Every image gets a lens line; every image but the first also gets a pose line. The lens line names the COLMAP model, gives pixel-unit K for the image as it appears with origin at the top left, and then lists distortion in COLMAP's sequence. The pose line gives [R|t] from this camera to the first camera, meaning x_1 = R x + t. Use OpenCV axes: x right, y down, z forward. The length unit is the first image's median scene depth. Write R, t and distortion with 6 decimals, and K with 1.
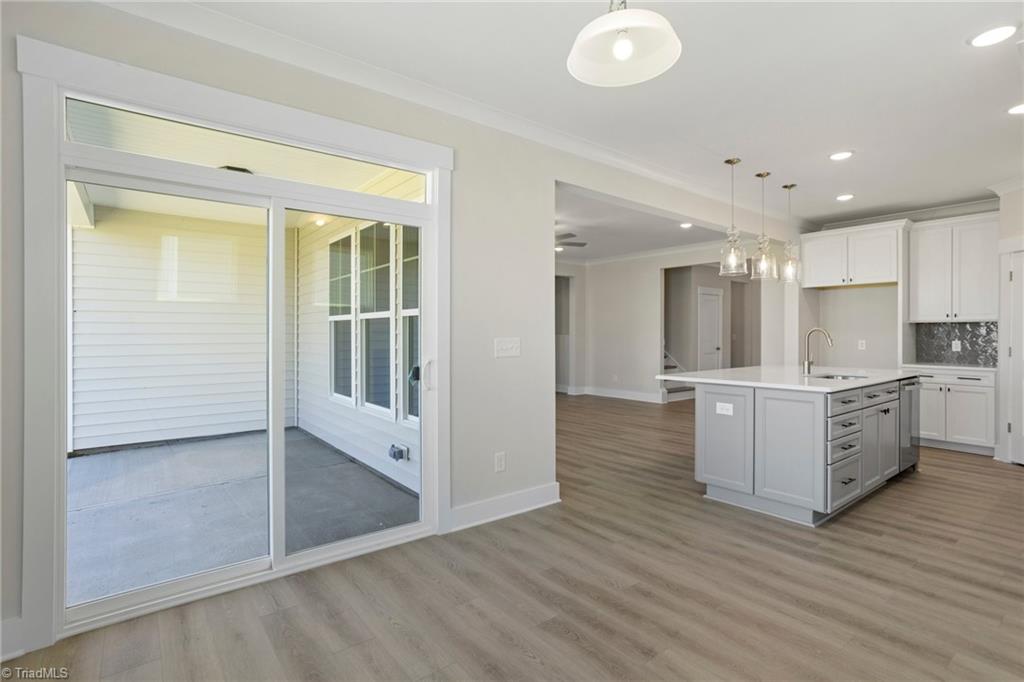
lens RADIAL K [[494.8, 0, 501.3], [0, 494.8, 333.5], [0, 0, 1]] dist [-0.045938, 0.024144]
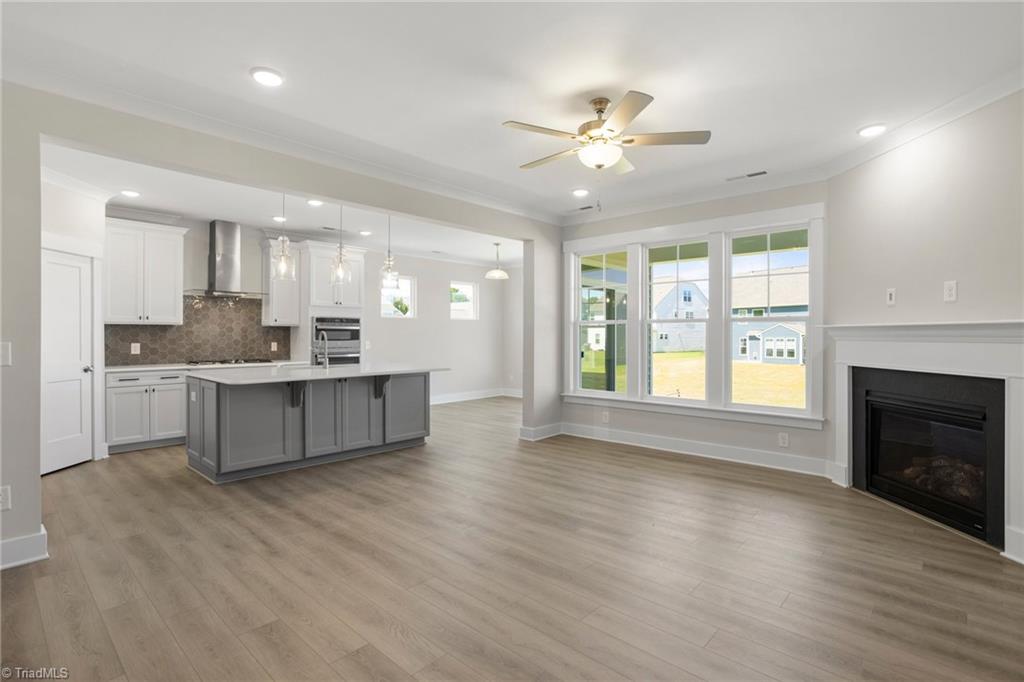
lens RADIAL K [[494.8, 0, 514.3], [0, 494.8, 332.6], [0, 0, 1]] dist [-0.045938, 0.024144]
pose [[-0.983321, -0.000393, -0.181876, 0.303986], [0.000836, 0.999977, -0.006683, 0.001101], [0.181874, -0.006724, -0.983299, 1.824340]]
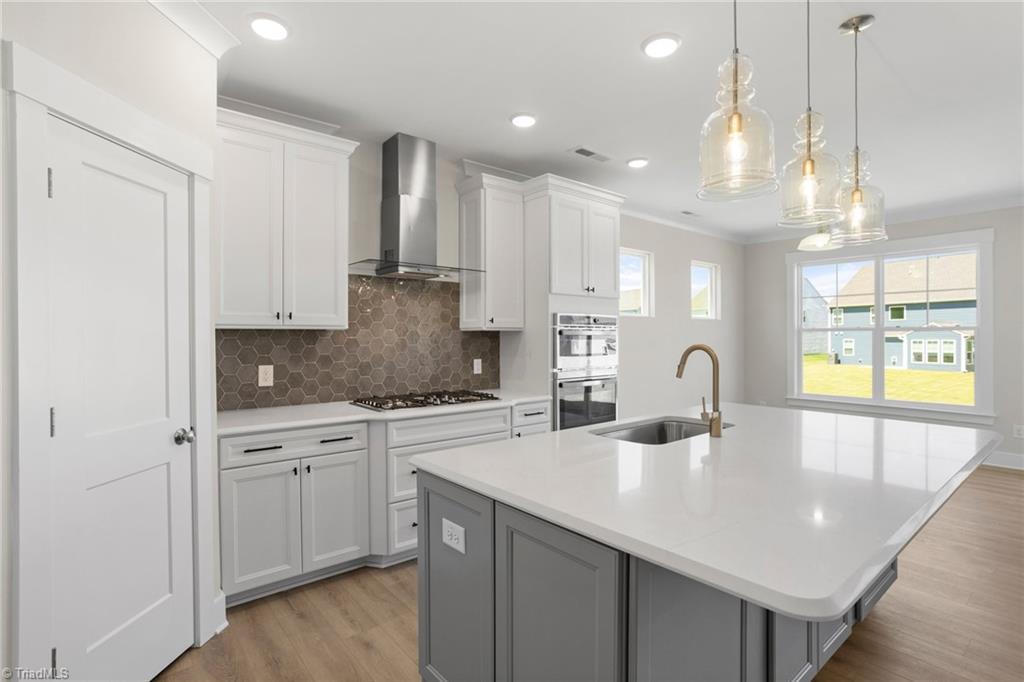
lens RADIAL K [[494.8, 0, 502.5], [0, 494.8, 335.5], [0, 0, 1]] dist [-0.045938, 0.024144]
pose [[-0.999396, 0.002991, -0.034612, 0.683886], [0.003115, 0.999989, -0.003525, -0.014857], [0.034601, -0.003631, -0.999395, 1.182176]]
